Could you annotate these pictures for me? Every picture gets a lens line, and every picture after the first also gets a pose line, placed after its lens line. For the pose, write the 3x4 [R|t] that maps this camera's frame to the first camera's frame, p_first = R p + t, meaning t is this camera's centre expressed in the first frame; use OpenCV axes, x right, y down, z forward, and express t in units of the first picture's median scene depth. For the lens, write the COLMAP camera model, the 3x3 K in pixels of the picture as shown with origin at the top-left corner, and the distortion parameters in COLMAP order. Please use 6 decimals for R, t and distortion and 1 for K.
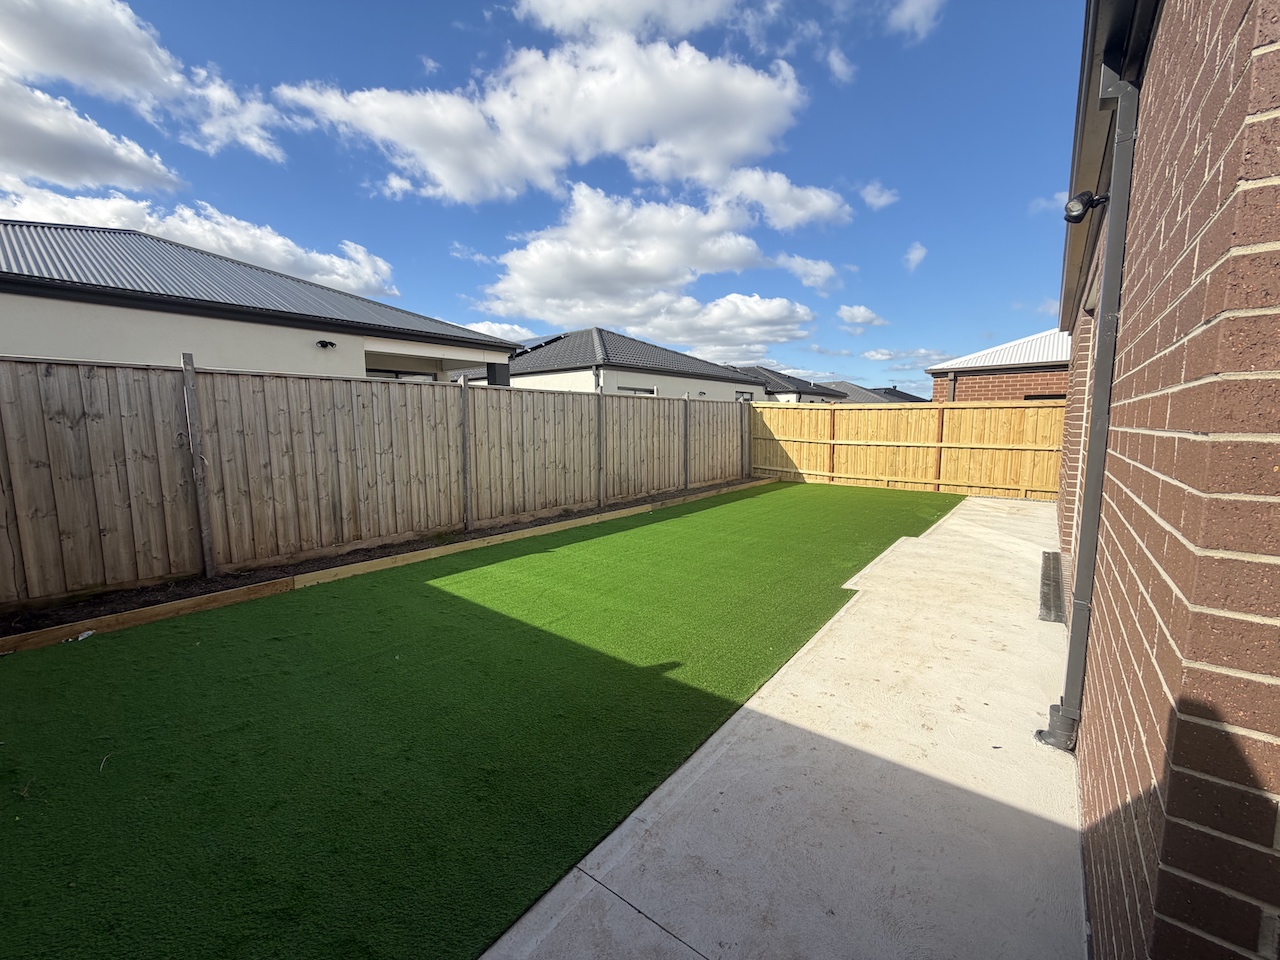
lens RADIAL K [[508.6, 0, 640.2], [0, 508.6, 479.3], [0, 0, 1]] dist [0.004414, -0.000450]
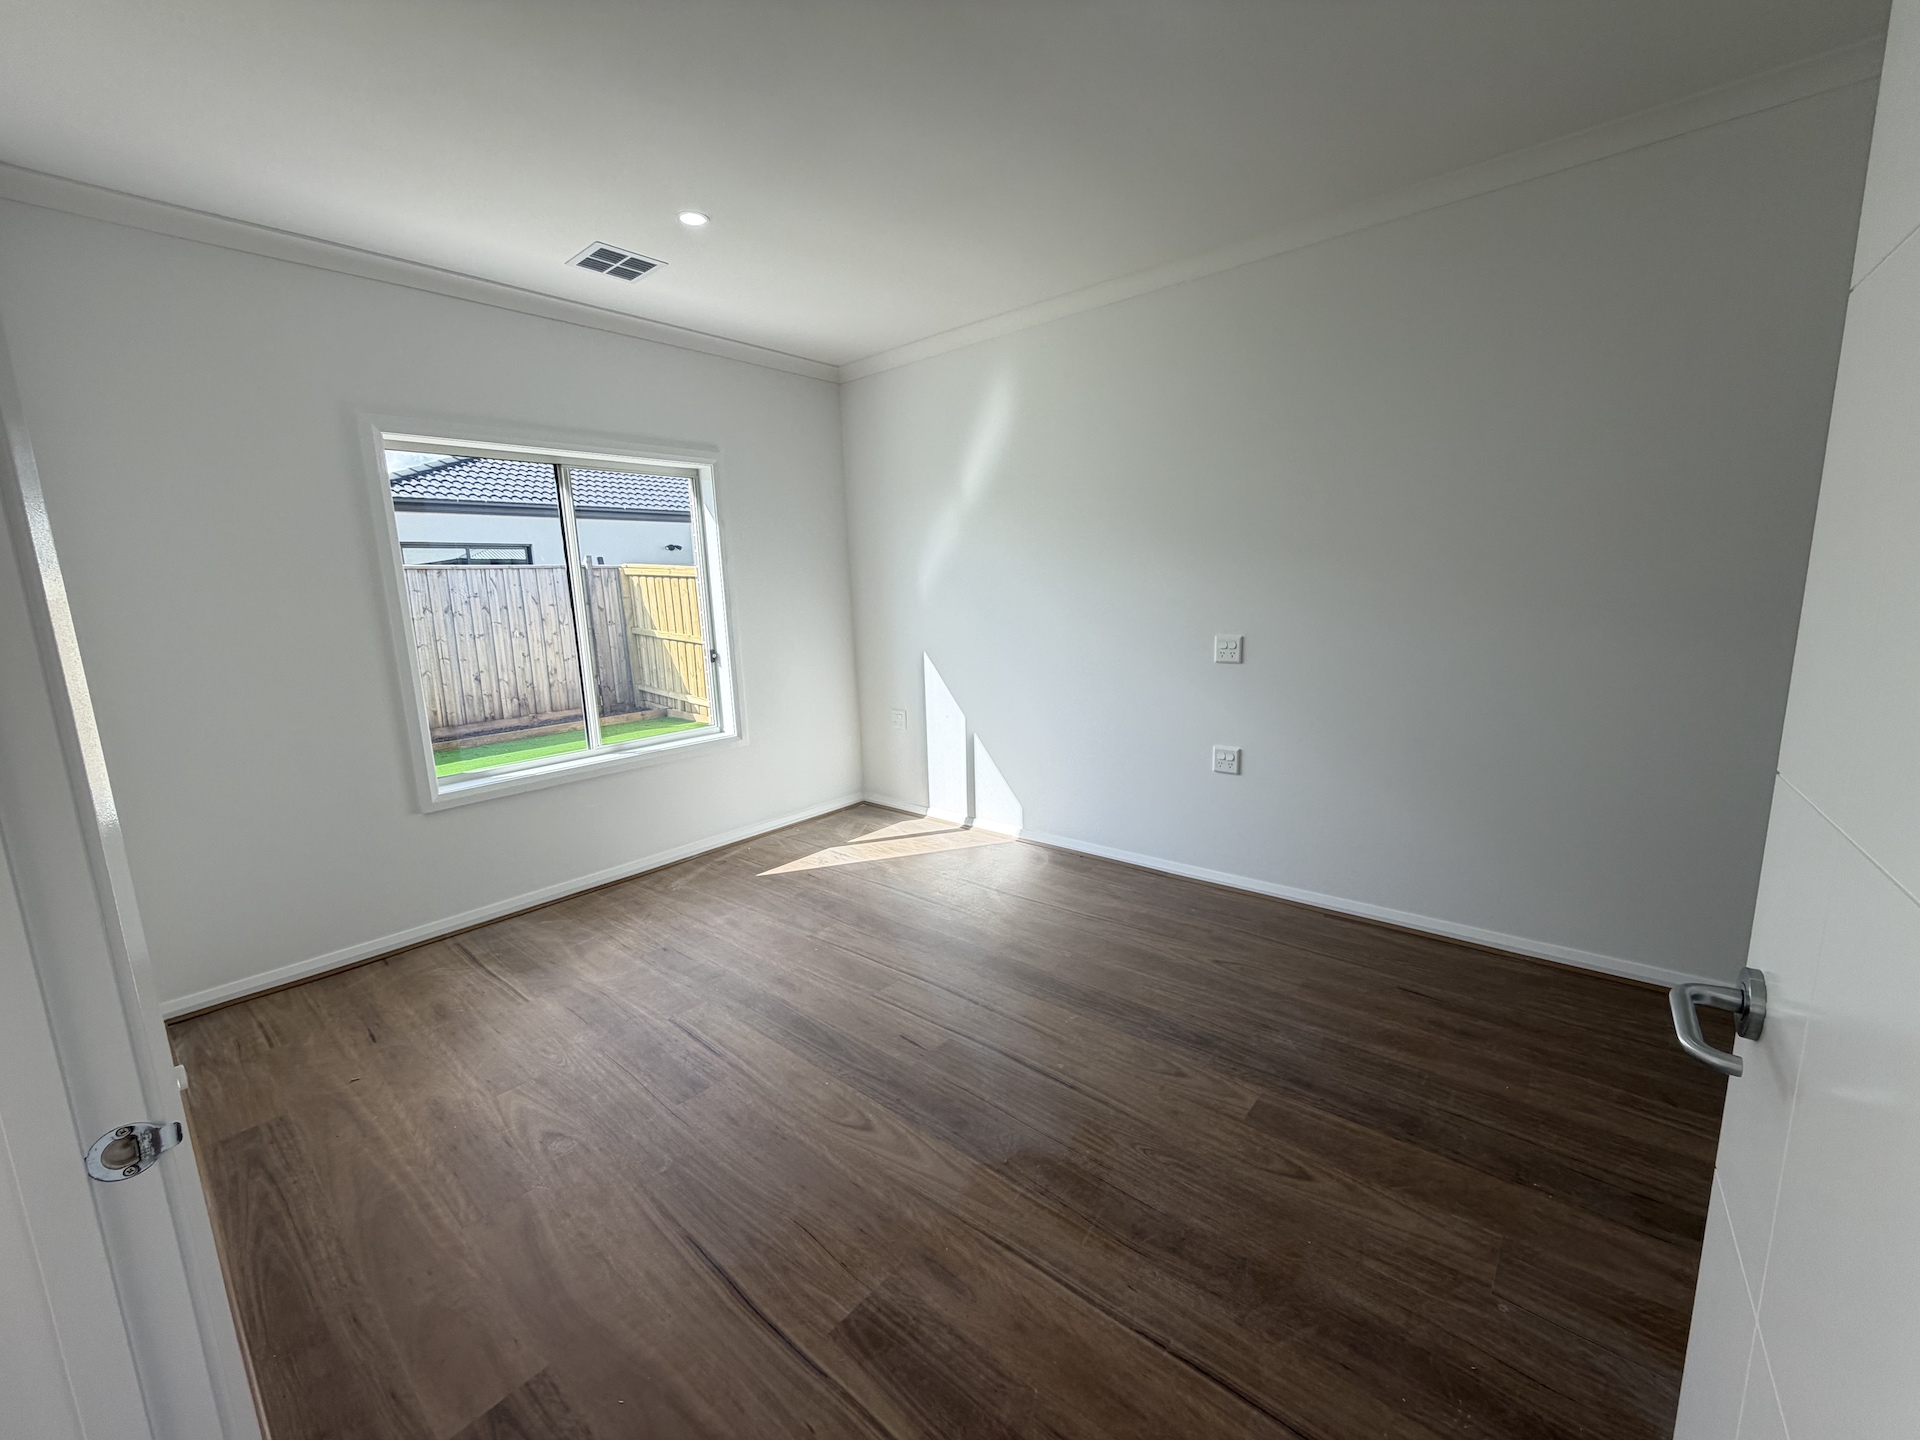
lens RADIAL K [[762.9, 0, 961.1], [0, 762.9, 717.8], [0, 0, 1]] dist [0.004414, -0.000450]
pose [[0.999012, -0.017084, -0.041033, 0.597610], [0.019584, 0.997926, 0.061324, -0.036674], [0.039900, -0.062067, 0.997274, 0.218304]]
